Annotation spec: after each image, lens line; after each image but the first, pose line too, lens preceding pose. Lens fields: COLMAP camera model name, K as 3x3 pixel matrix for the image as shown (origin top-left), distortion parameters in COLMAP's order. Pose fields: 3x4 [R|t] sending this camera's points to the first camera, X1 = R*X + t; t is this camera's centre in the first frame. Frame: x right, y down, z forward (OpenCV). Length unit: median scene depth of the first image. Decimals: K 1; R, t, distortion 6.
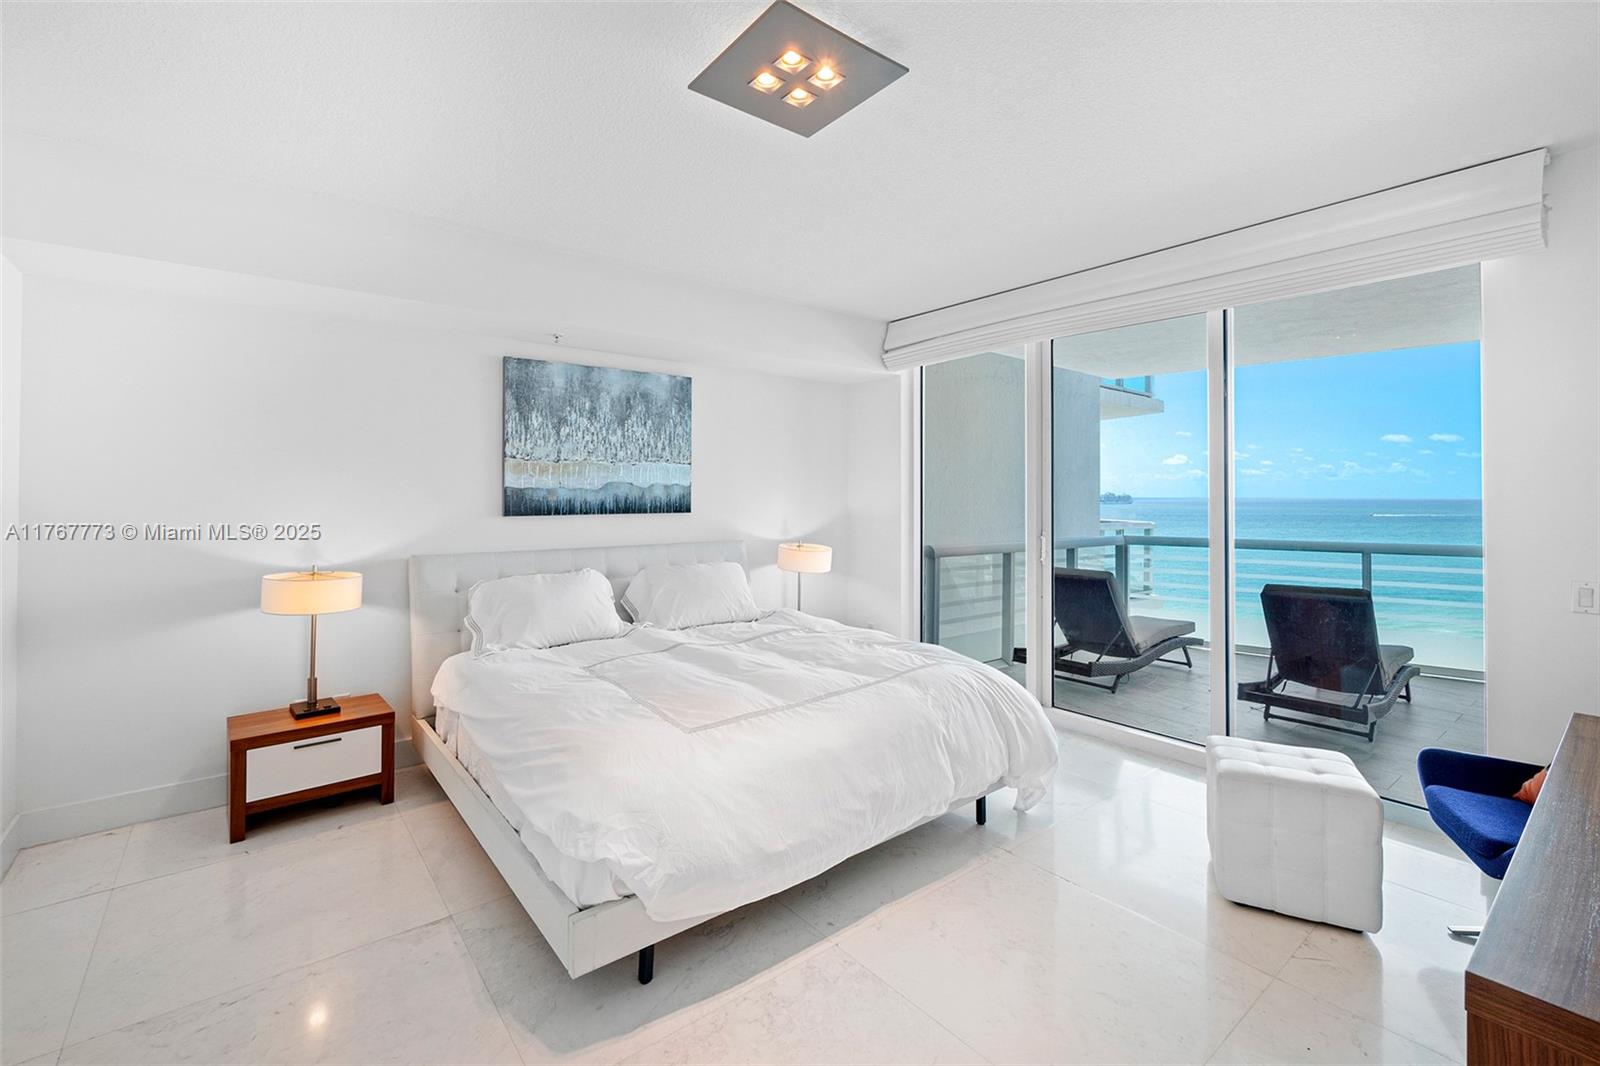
lens RADIAL K [[688.0, 0, 748.3], [0, 688.0, 499.0], [0, 0, 1]] dist [-0.011211, 0.002081]
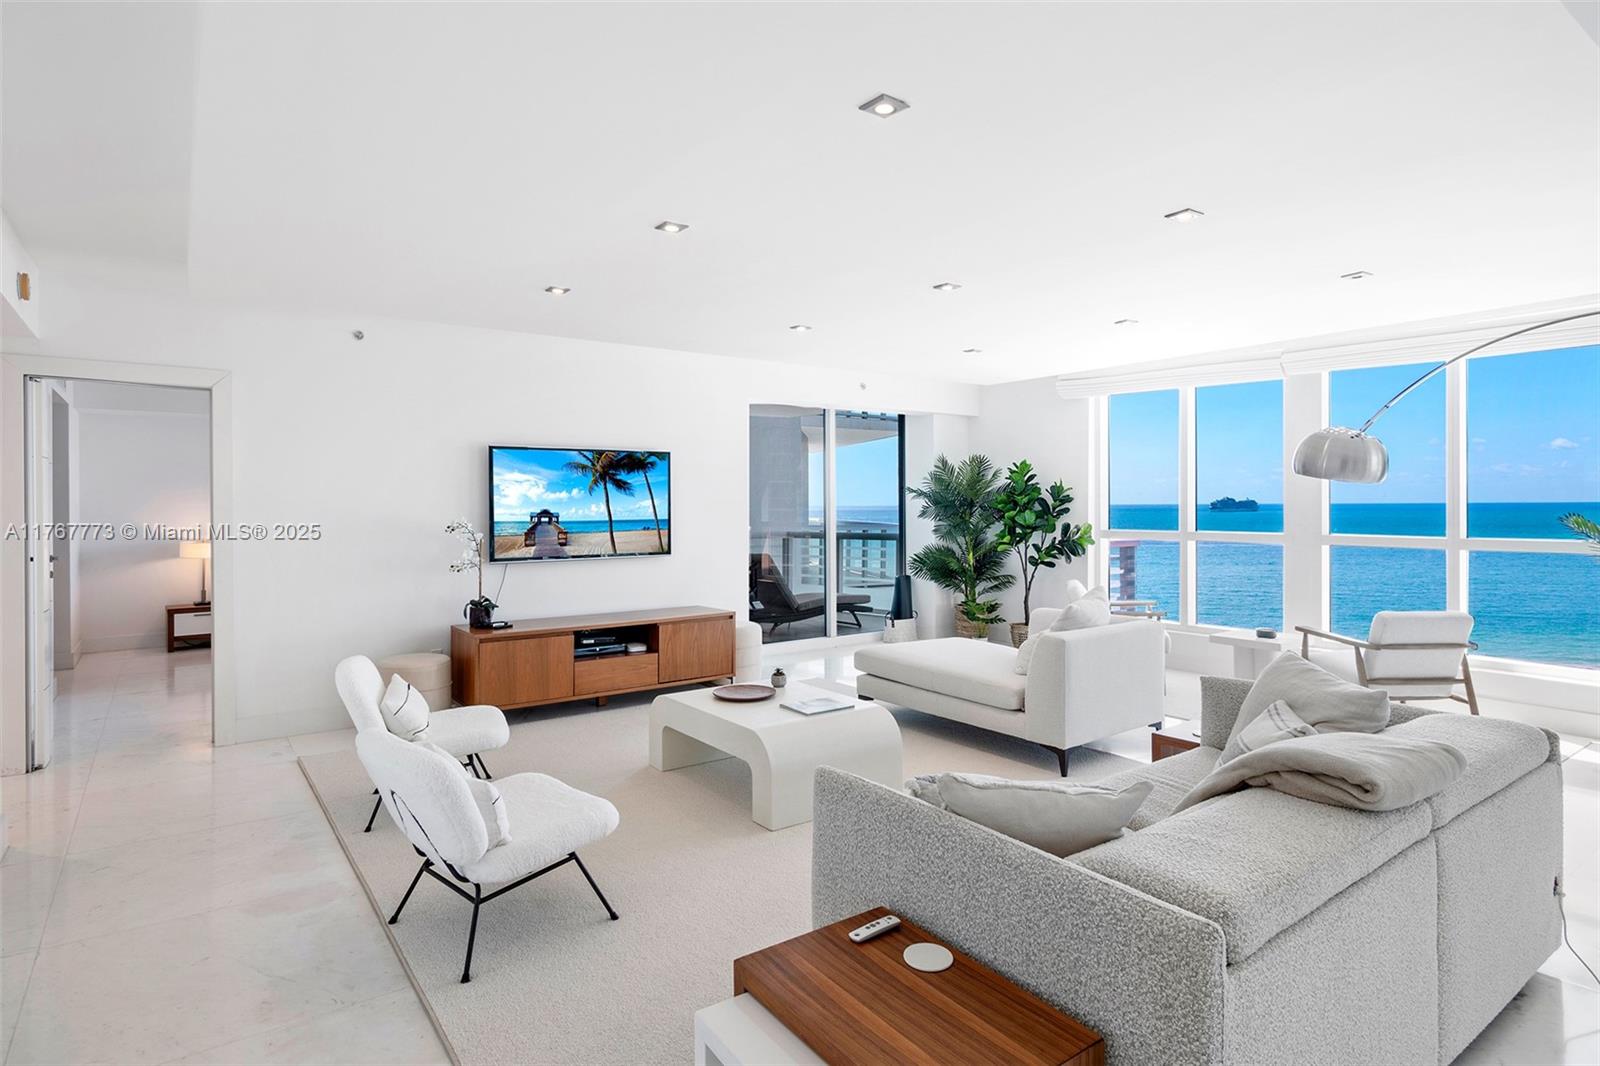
lens RADIAL K [[866.7, 0, 796.5], [0, 866.7, 509.5], [0, 0, 1]] dist [-0.001311, -0.002040]
pose [[0.999651, -0.011215, -0.023927, 0.609087], [0.011191, 0.999937, -0.001112, 0.010703], [0.023938, 0.000843, 0.999713, -0.792099]]
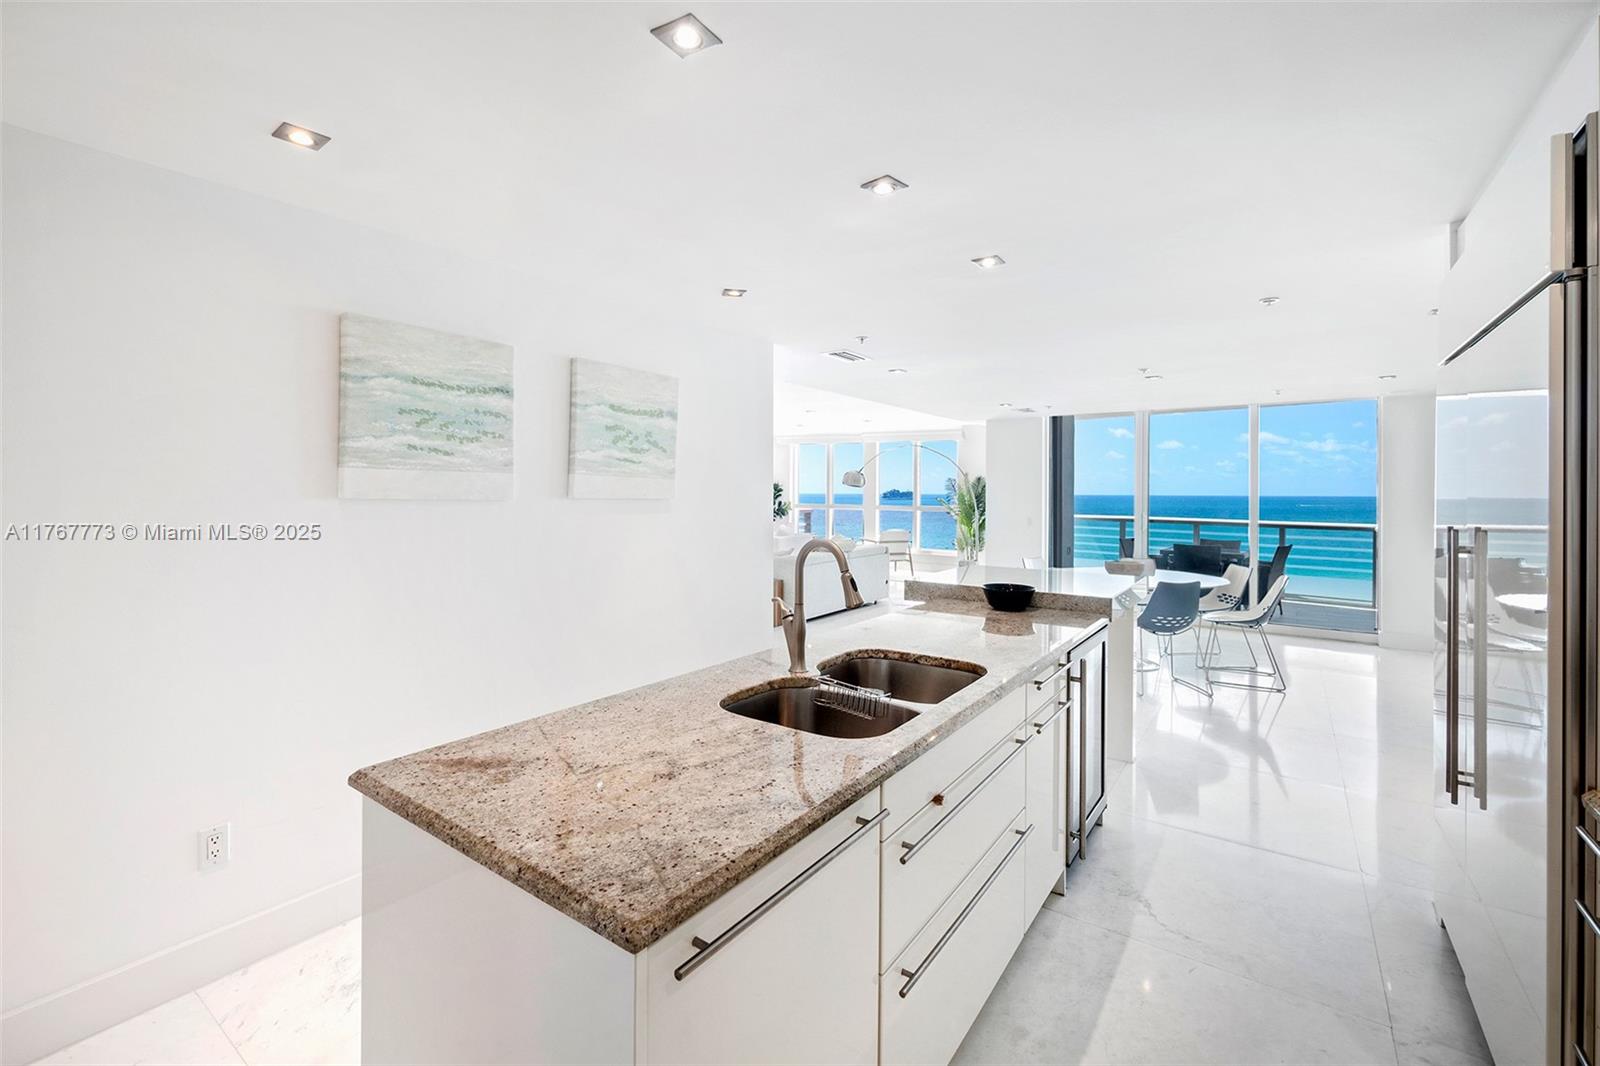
lens RADIAL K [[688.0, 0, 795.6], [0, 688.0, 493.2], [0, 0, 1]] dist [-0.011211, 0.002081]
pose [[0.955773, -0.002043, 0.294098, 0.384665], [0.003024, 0.999991, -0.002881, 0.014325], [-0.294089, 0.003643, 0.955771, -1.591434]]
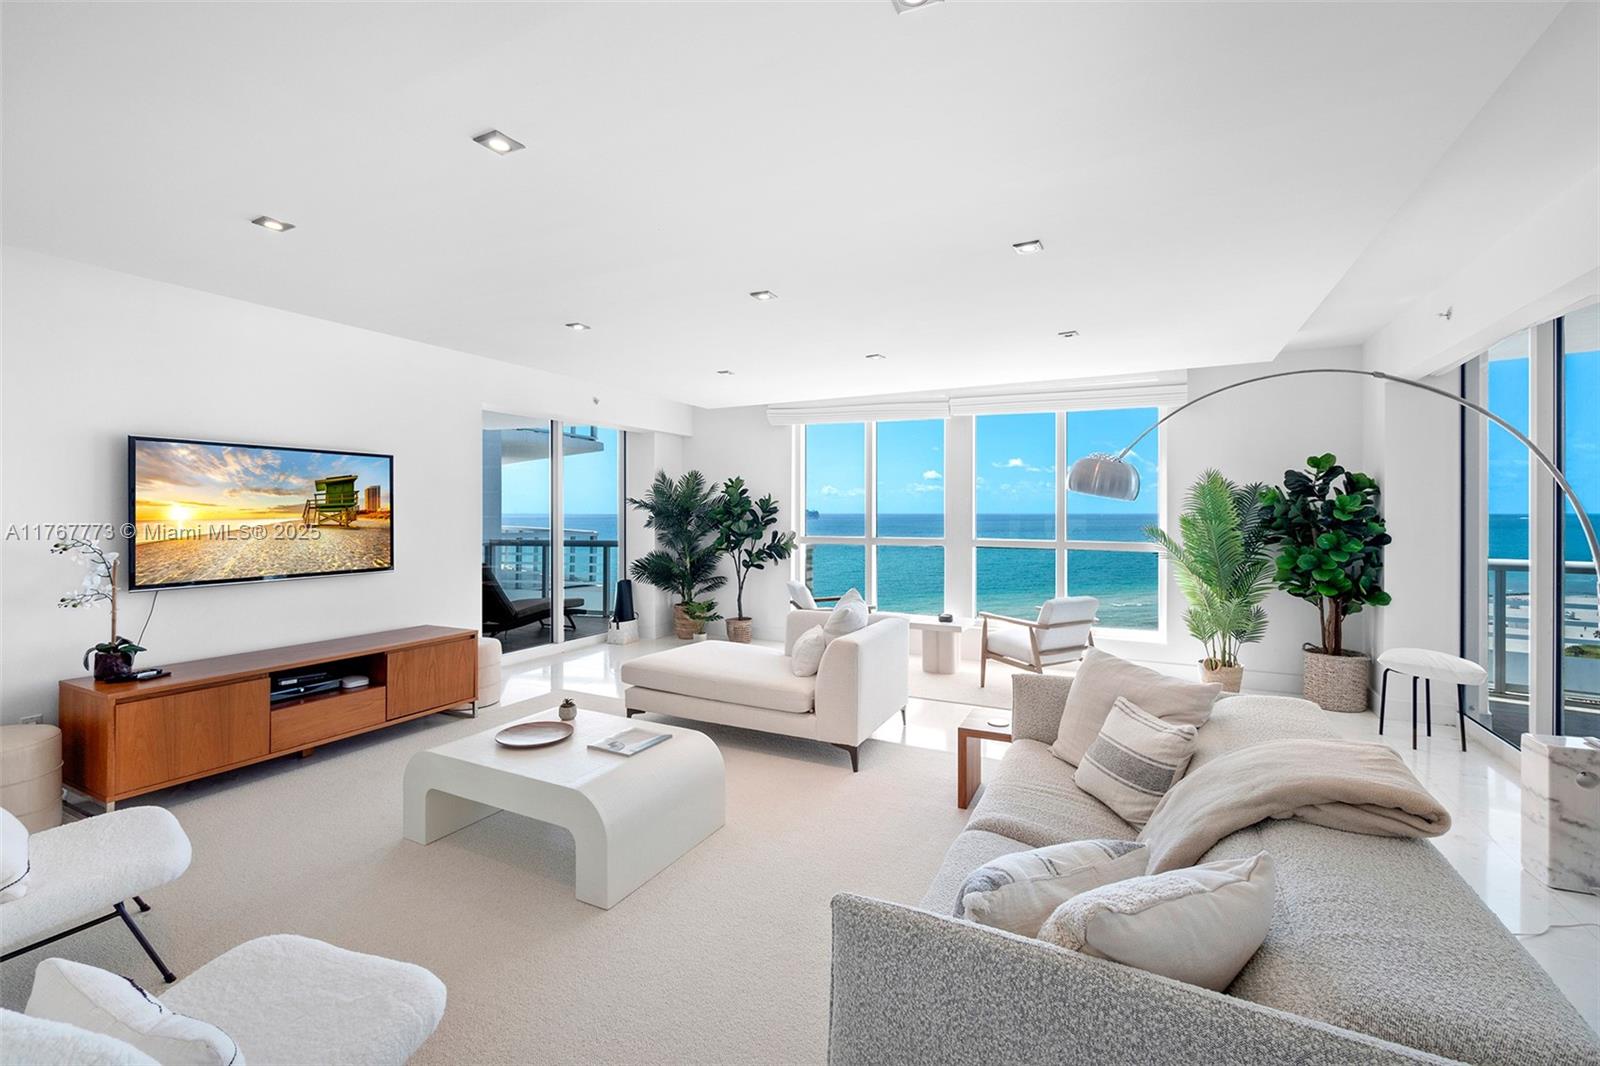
lens RADIAL K [[688.0, 0, 805.5], [0, 688.0, 515.9], [0, 0, 1]] dist [-0.011211, 0.002081]
pose [[0.902130, -0.009522, 0.431359, 0.521103], [0.009614, 0.999952, 0.001967, 0.006208], [-0.431357, 0.002373, 0.902178, -0.619695]]
